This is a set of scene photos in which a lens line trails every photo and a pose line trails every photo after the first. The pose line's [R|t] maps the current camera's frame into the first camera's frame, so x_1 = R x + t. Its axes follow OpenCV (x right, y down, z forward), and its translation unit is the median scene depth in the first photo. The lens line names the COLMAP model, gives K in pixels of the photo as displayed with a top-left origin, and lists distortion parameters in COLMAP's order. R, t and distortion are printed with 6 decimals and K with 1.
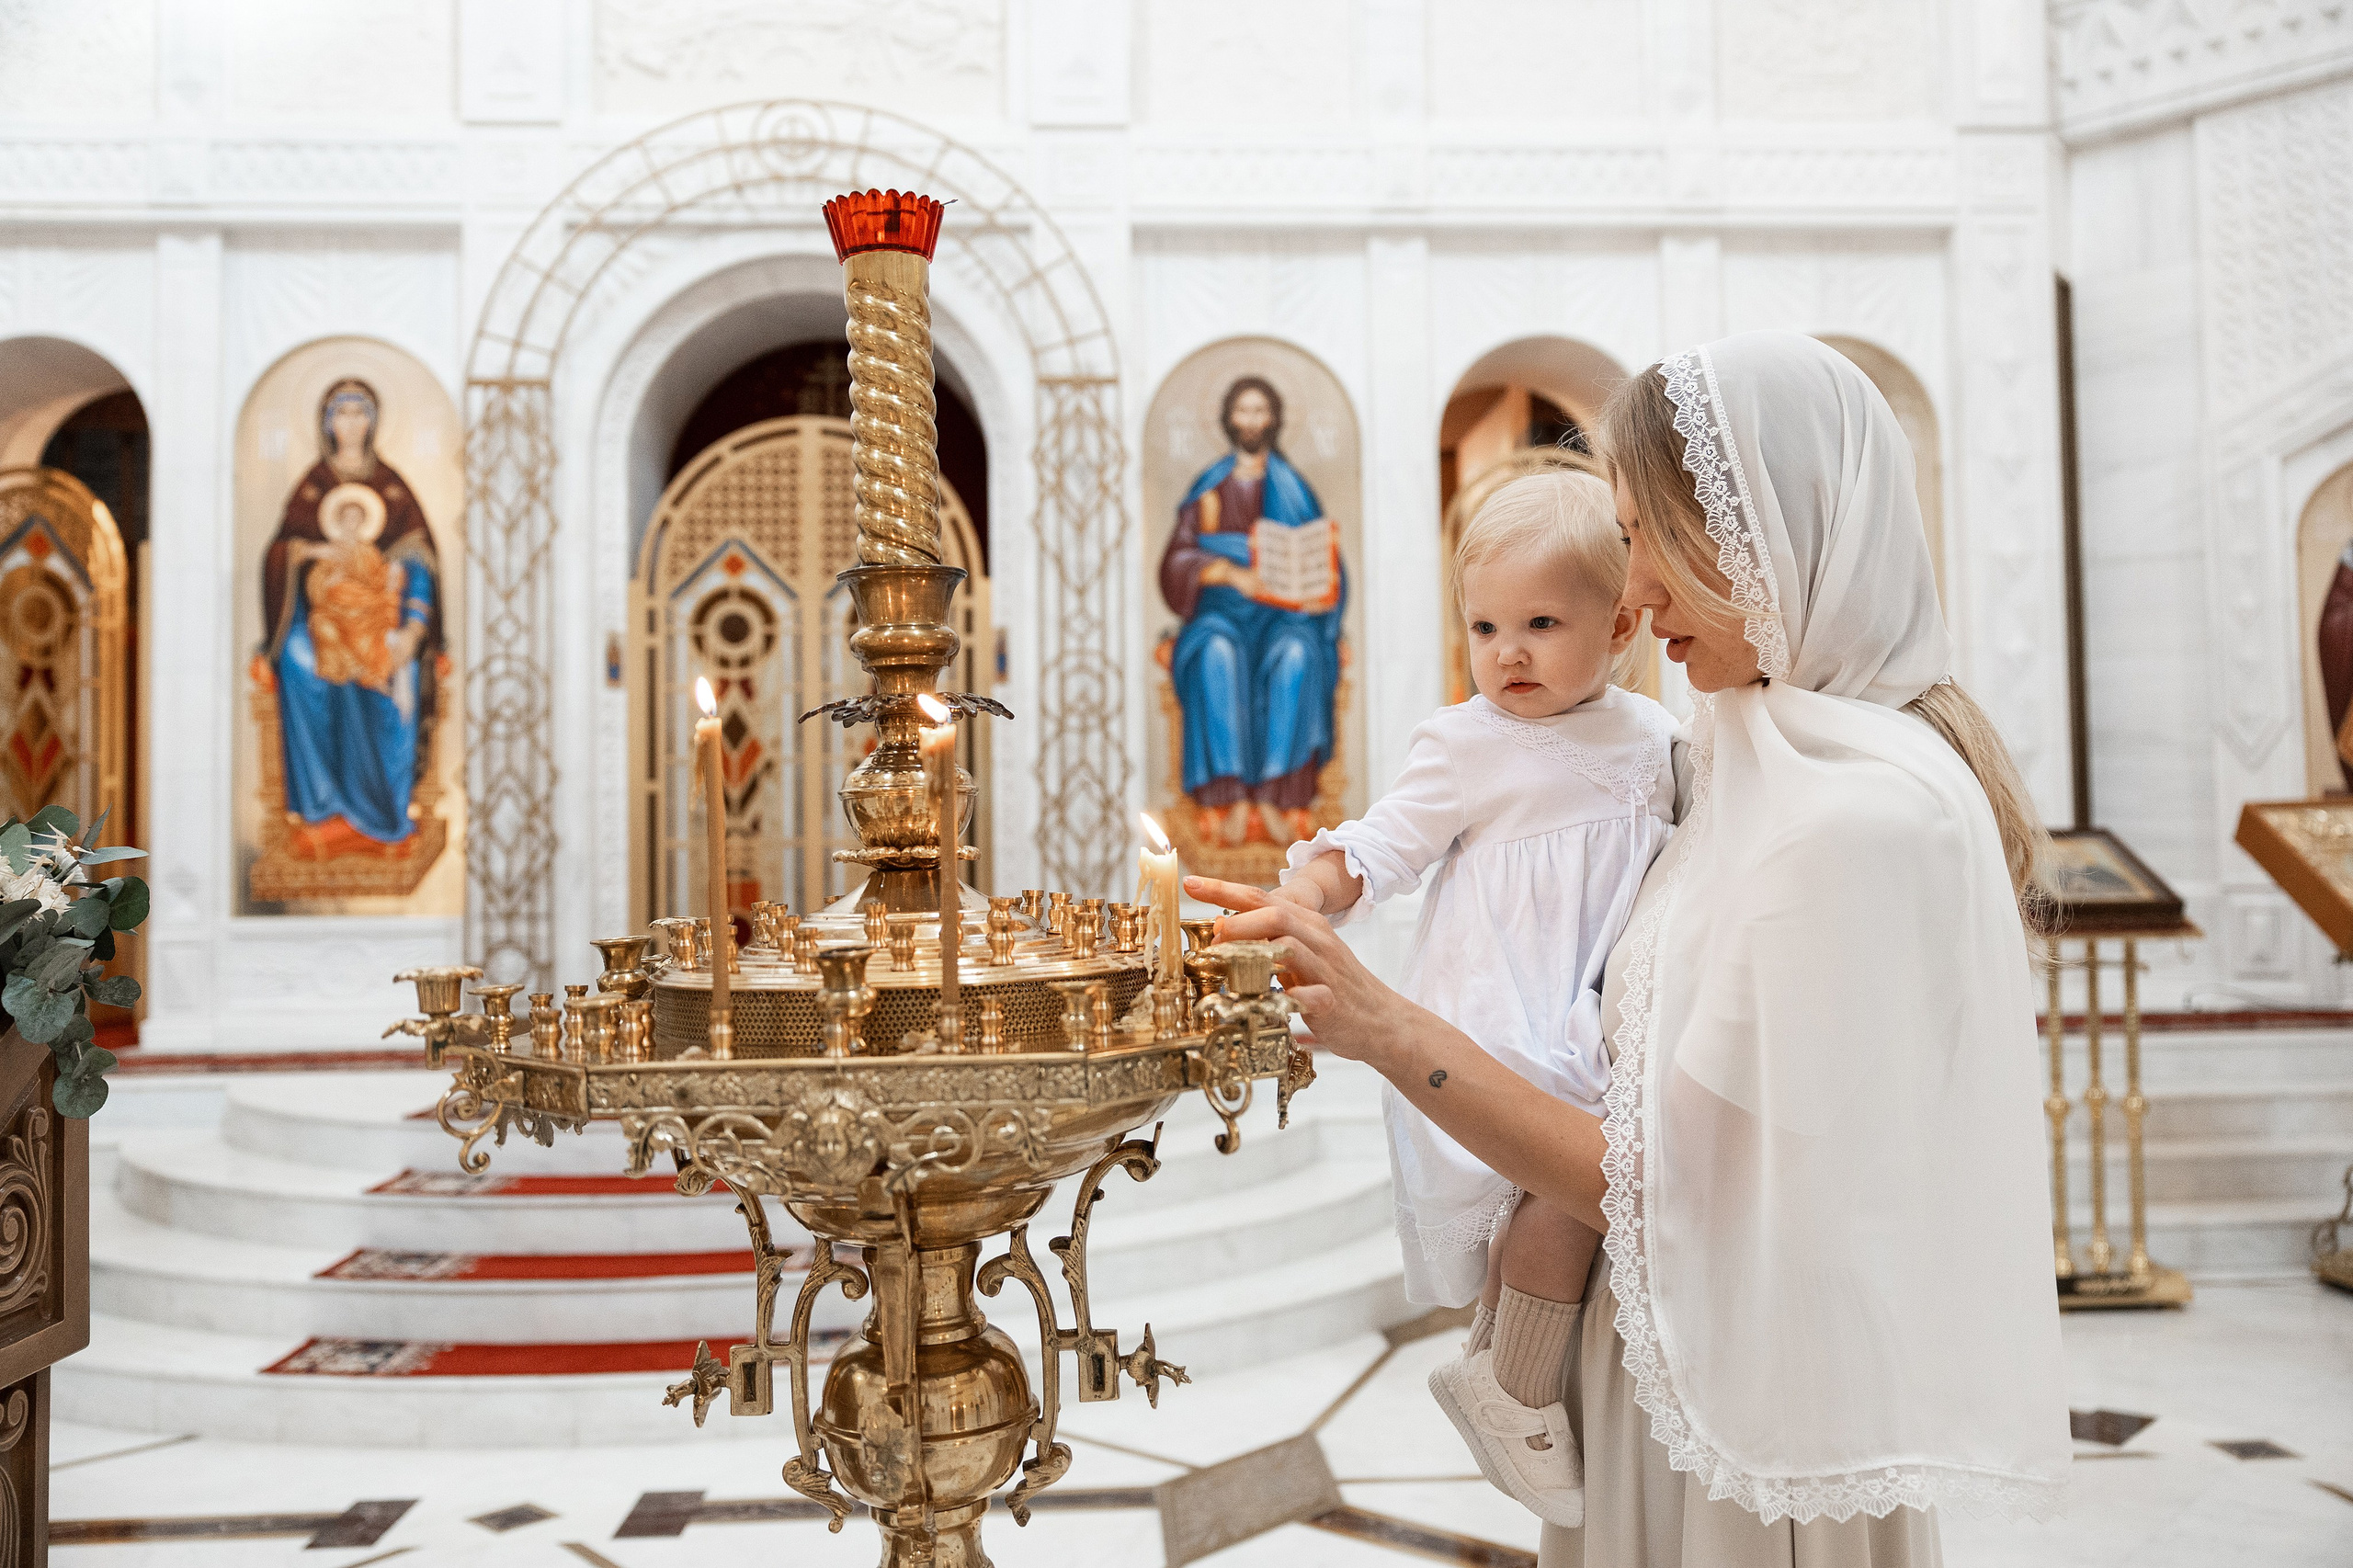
lens RADIAL K [[1976.6, 0, 1181.9], [0, 1976.6, 767.2], [0, 0, 1]] dist [-0.009594, 0.028804]
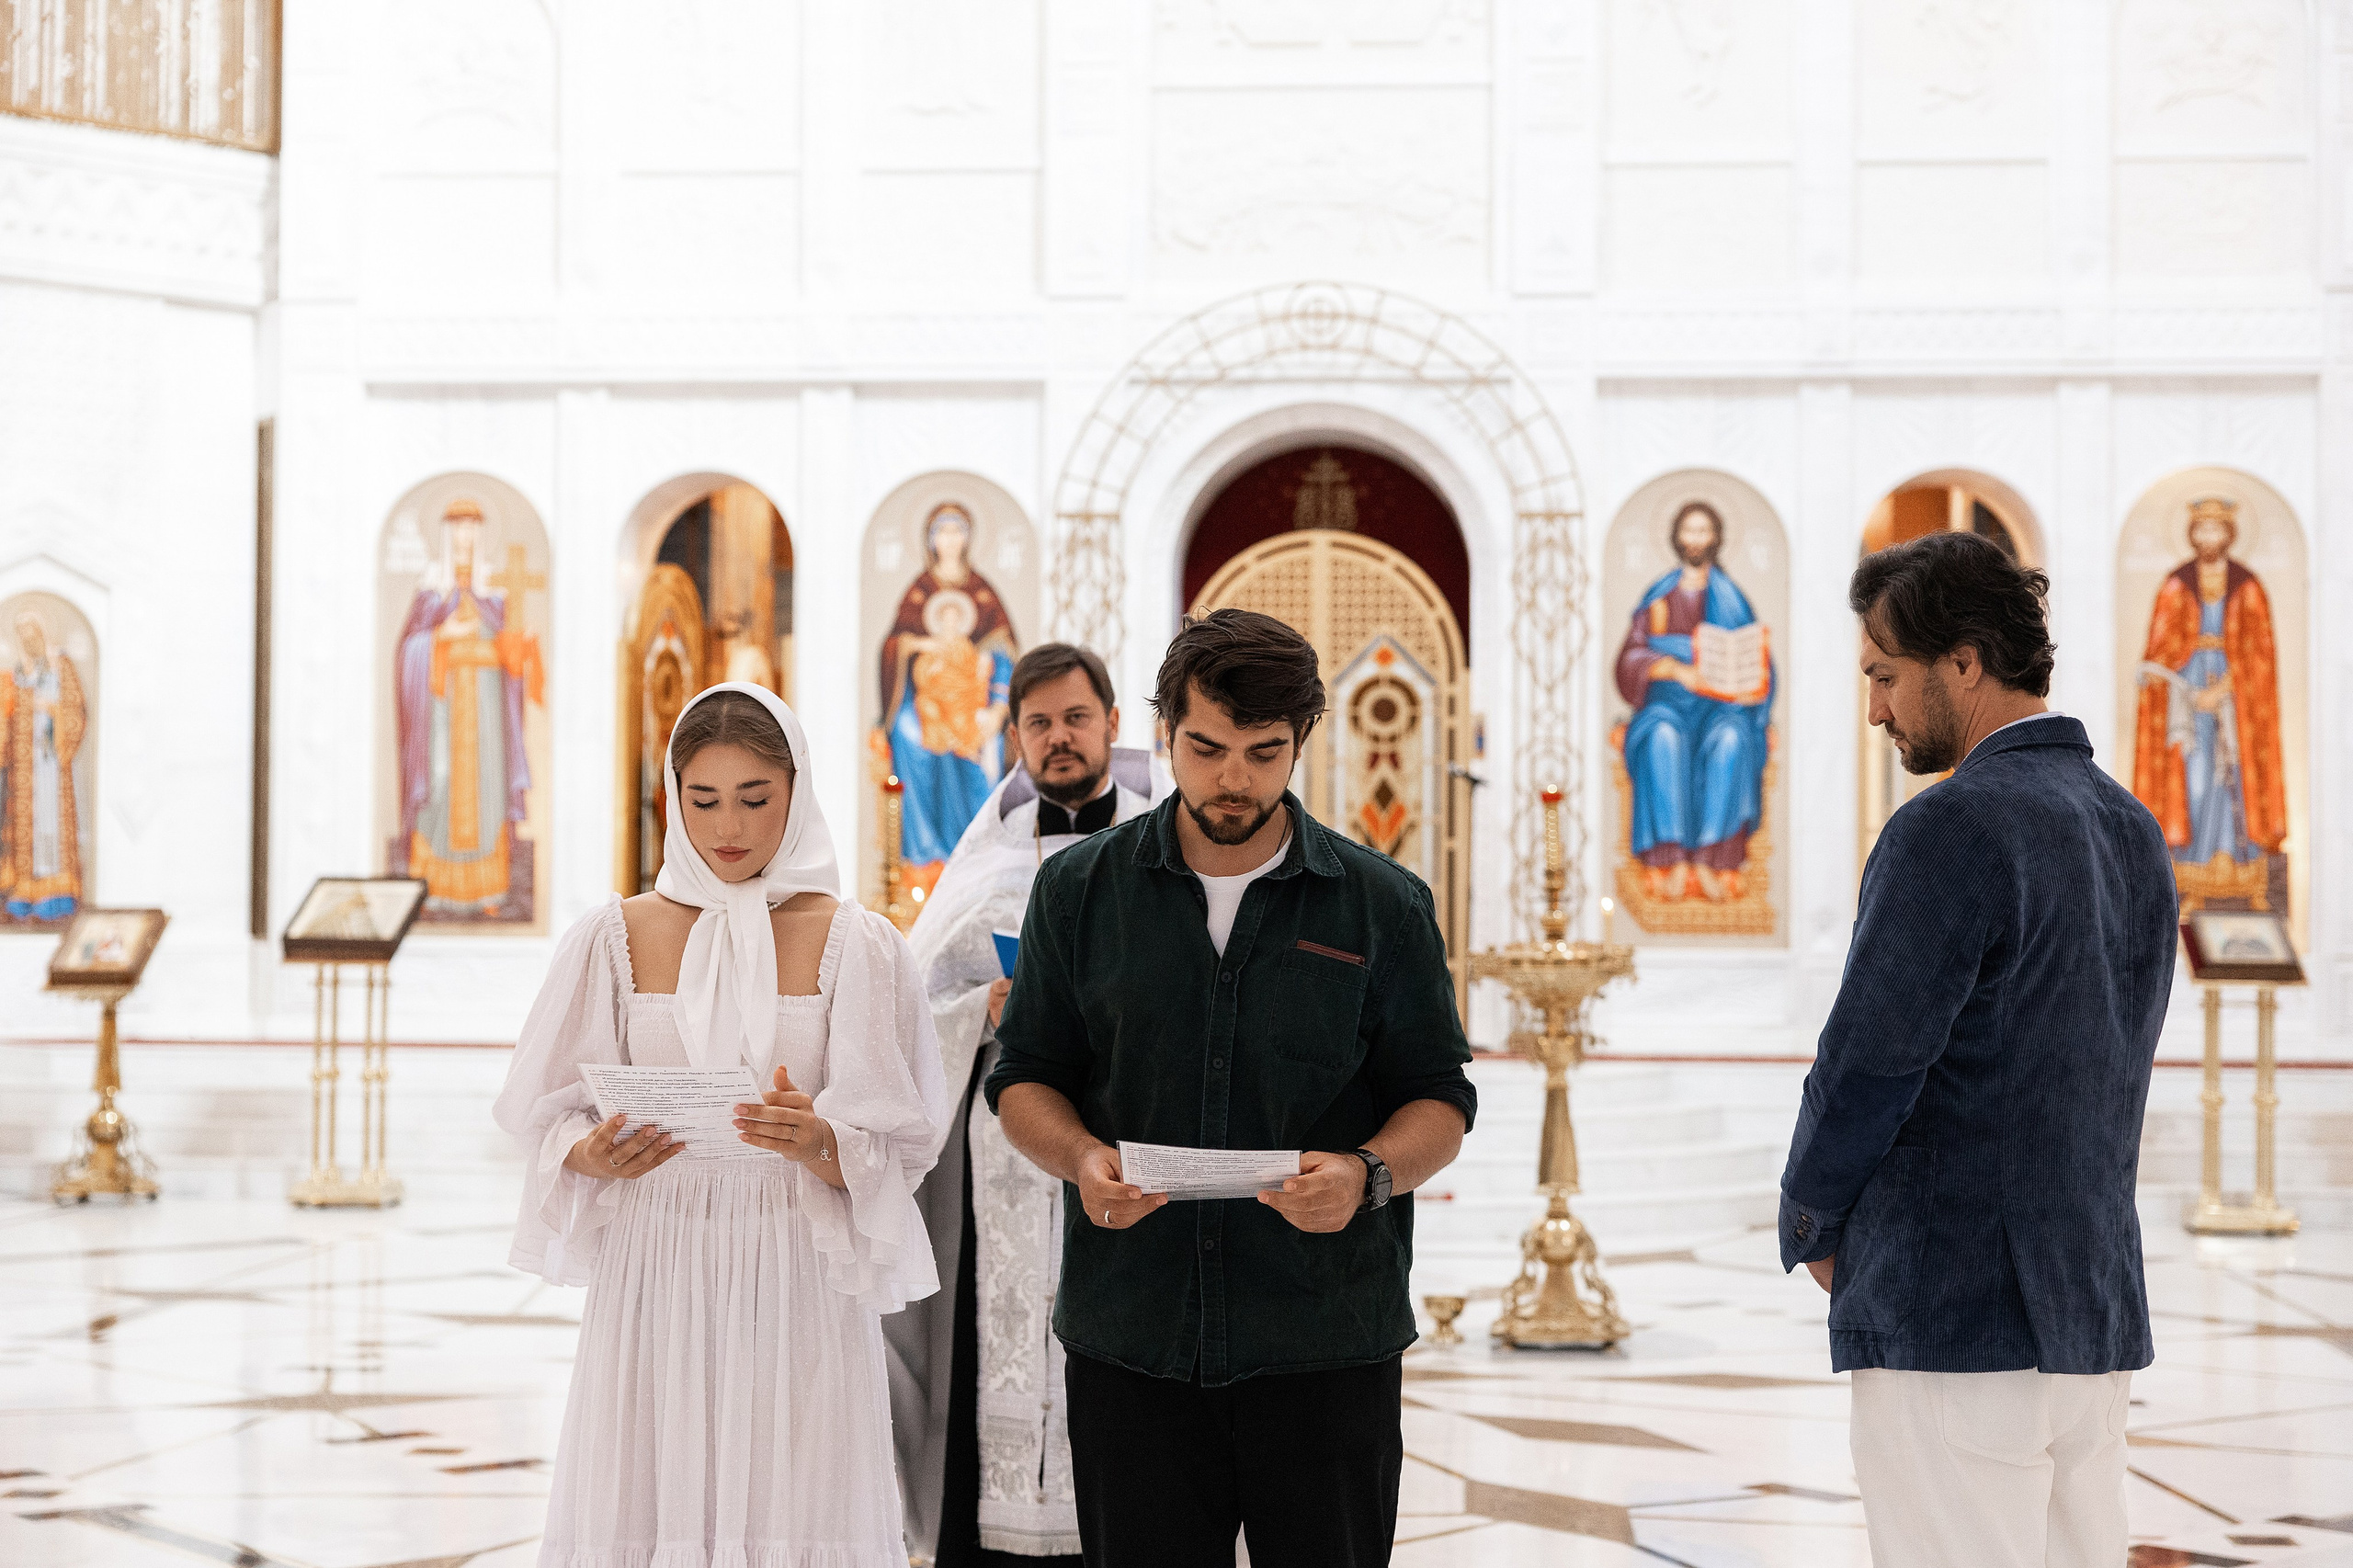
lens RADIAL K [[3620.8, 0, 1174.0], [0, 3620.8, 794.3], [0, 0, 1]] dist [0.008296, 0.000000]
pose [[0.991111, 0.018588, -0.131729, 0.014318], [-0.015170, 0.999523, 0.026900, -0.079026], [0.132167, -0.024663, 0.990921, -1.204457]]
